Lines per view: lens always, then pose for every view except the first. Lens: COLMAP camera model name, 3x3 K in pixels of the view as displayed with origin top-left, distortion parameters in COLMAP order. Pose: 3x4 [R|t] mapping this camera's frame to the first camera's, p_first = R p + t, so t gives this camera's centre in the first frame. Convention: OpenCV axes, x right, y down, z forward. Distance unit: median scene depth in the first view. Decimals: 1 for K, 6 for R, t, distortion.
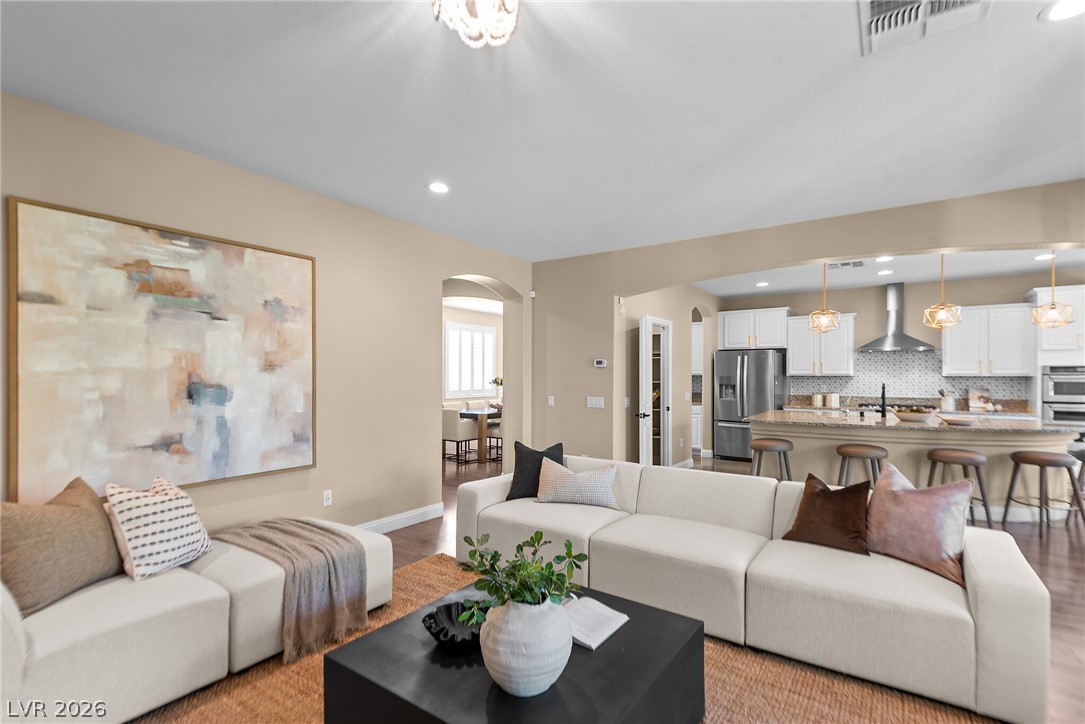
lens RADIAL K [[505.8, 0, 539.2], [0, 505.8, 373.2], [0, 0, 1]] dist [0.014740, -0.003800]
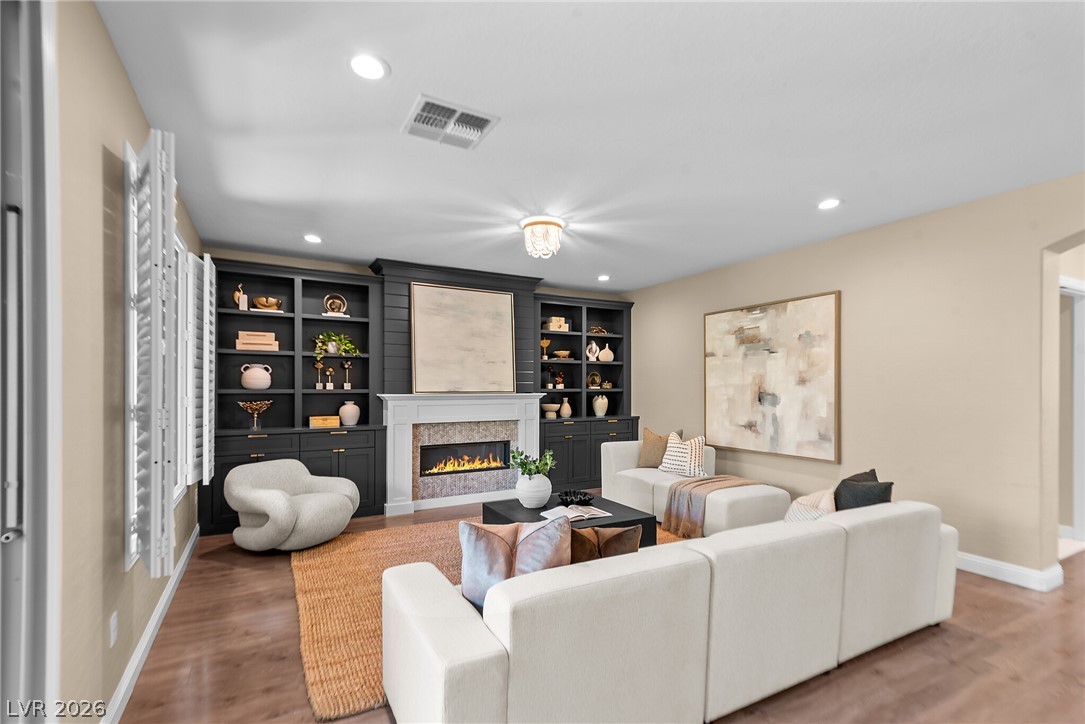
lens RADIAL K [[505.8, 0, 558.9], [0, 505.8, 386.5], [0, 0, 1]] dist [0.014740, -0.003800]
pose [[-0.430764, -0.006559, -0.902441, 1.100503], [-0.000262, 0.999974, -0.007142, 0.011523], [0.902464, -0.002840, -0.430755, 1.085073]]
